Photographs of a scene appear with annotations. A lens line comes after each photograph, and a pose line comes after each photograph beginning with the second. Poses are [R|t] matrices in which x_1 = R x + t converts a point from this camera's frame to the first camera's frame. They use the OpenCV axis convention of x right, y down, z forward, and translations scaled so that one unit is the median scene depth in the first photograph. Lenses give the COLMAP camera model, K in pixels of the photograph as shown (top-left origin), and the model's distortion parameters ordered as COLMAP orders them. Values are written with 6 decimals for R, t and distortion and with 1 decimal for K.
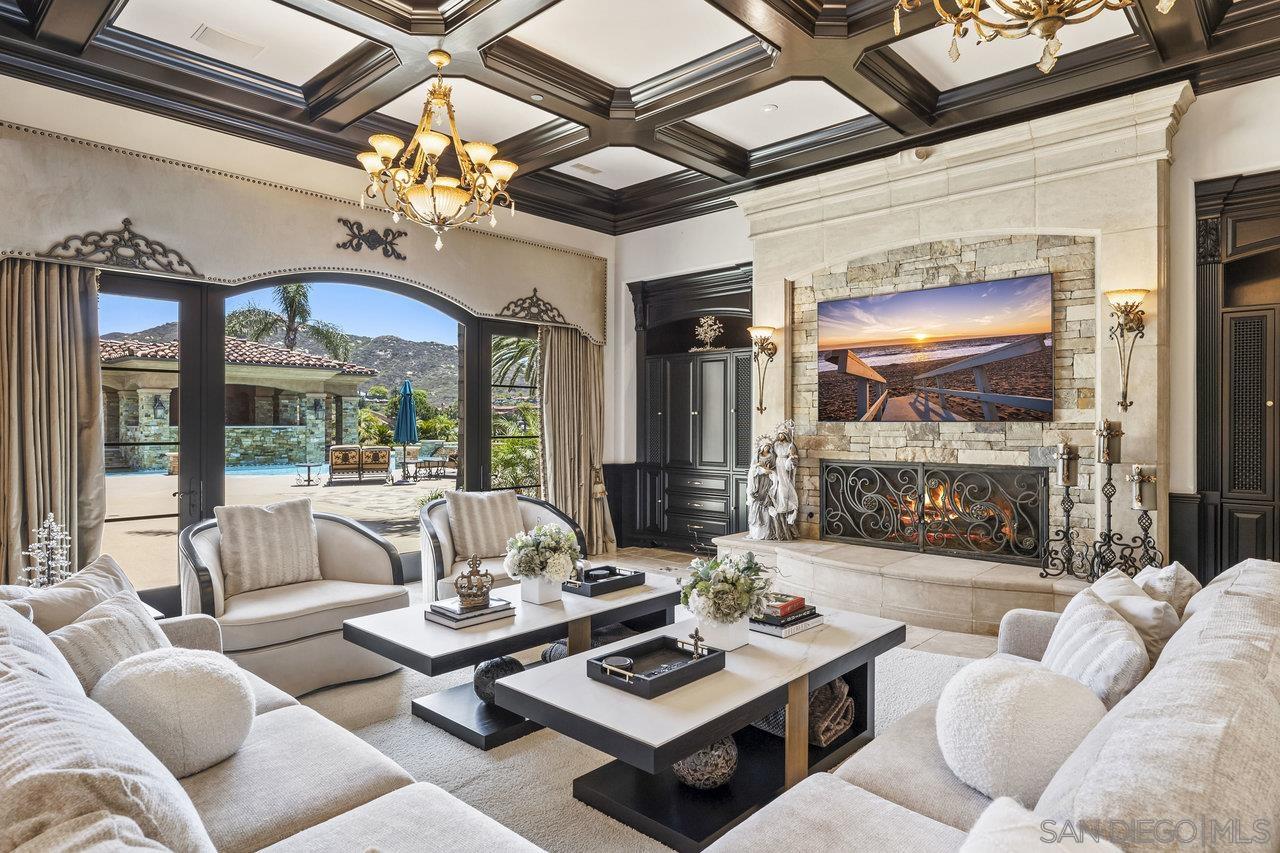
lens RADIAL K [[738.1, 0, 627.2], [0, 738.1, 438.1], [0, 0, 1]] dist [-0.009896, -0.004555]
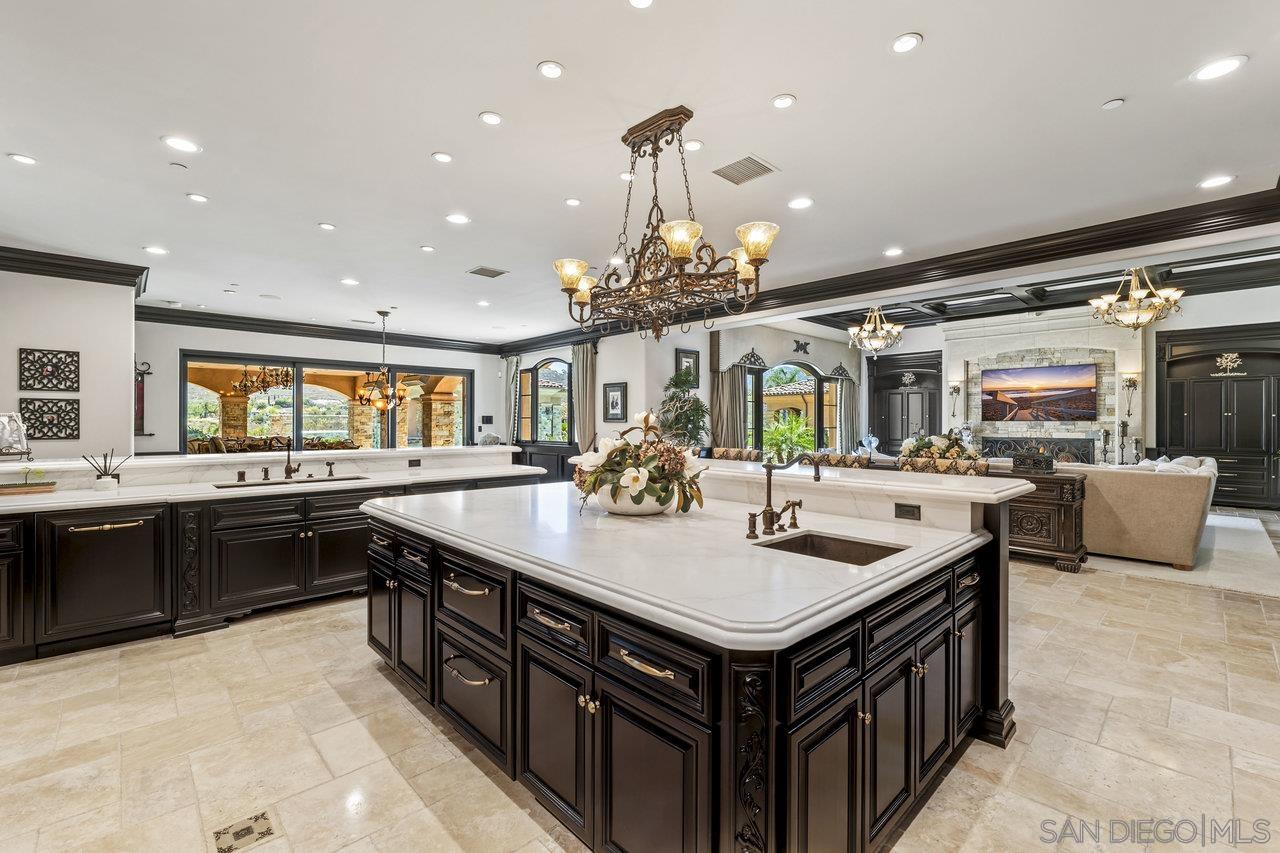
lens RADIAL K [[552.1, 0, 635.3], [0, 552.1, 430.5], [0, 0, 1]] dist [-0.016656, 0.001090]
pose [[0.997941, -0.000086, -0.064146, -0.809928], [-0.000292, 0.999983, -0.005894, 0.020081], [0.064145, 0.005900, 0.997923, -0.899940]]
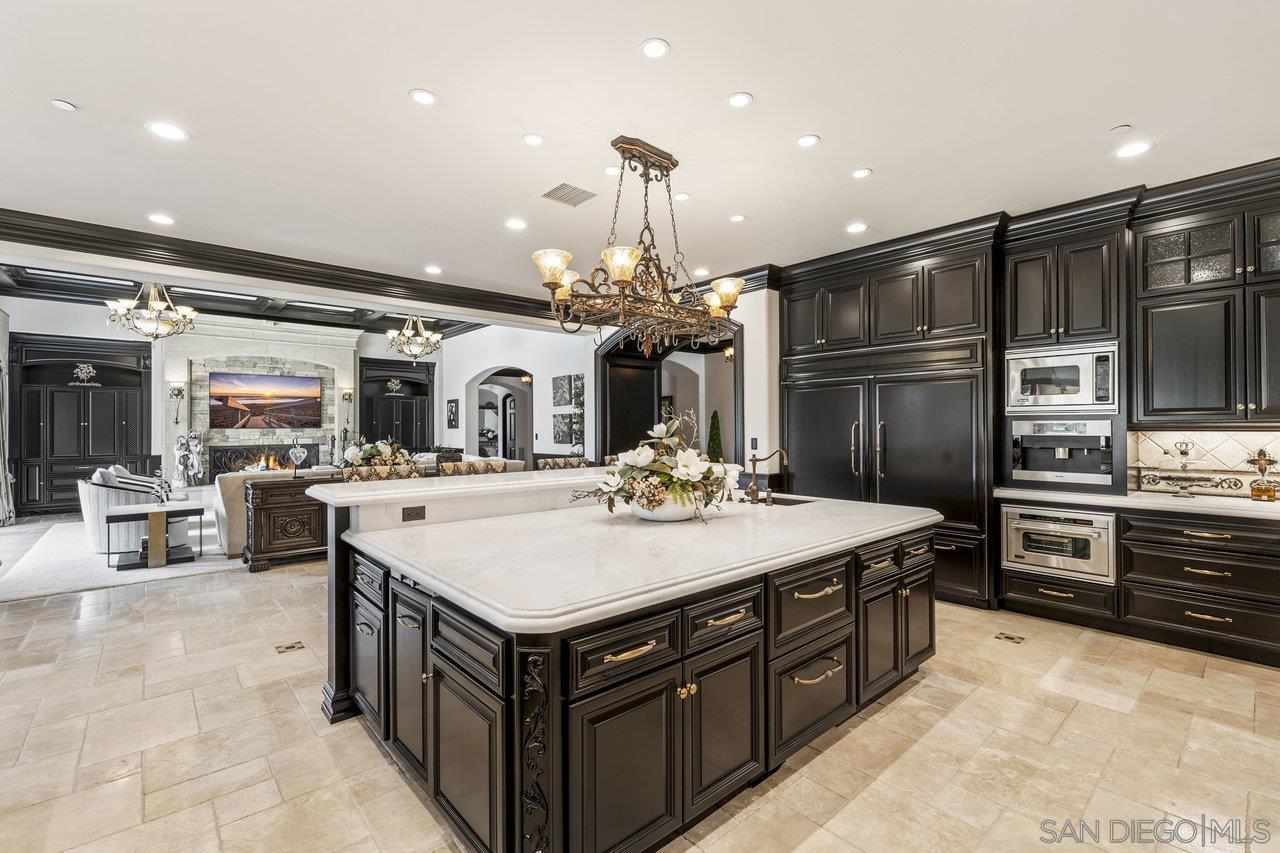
lens RADIAL K [[572.5, 0, 632.7], [0, 572.5, 415.2], [0, 0, 1]] dist [-0.004395, -0.000563]
pose [[0.121198, 0.020437, 0.992418, -1.376303], [0.030251, 0.999248, -0.024272, 0.018509], [-0.992167, 0.032964, 0.120489, -0.463453]]
